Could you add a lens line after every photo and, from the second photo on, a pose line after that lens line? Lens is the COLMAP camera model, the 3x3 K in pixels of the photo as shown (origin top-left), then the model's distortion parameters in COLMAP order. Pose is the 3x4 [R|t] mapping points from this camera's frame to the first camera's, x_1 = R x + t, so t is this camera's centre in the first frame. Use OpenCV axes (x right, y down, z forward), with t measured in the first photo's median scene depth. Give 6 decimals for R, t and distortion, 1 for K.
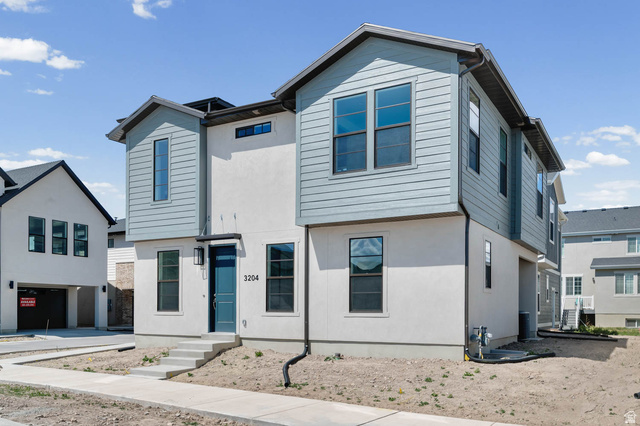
lens RADIAL K [[543.4, 0, 320.0], [0, 543.4, 213.0], [0, 0, 1]] dist [-0.001998, -0.000683]
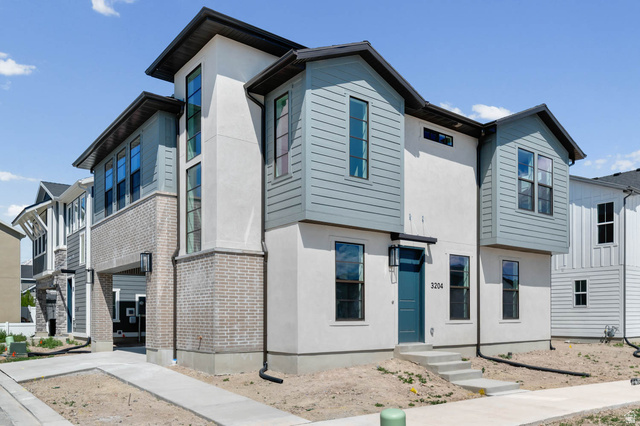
lens RADIAL K [[514.8, 0, 320.1], [0, 514.8, 236.3], [0, 0, 1]] dist [-0.004400, -0.001390]
pose [[0.388488, 0.141894, 0.910463, -1.051942], [-0.155563, 0.983990, -0.086975, 0.142743], [-0.908227, -0.107846, 0.404342, 0.808628]]
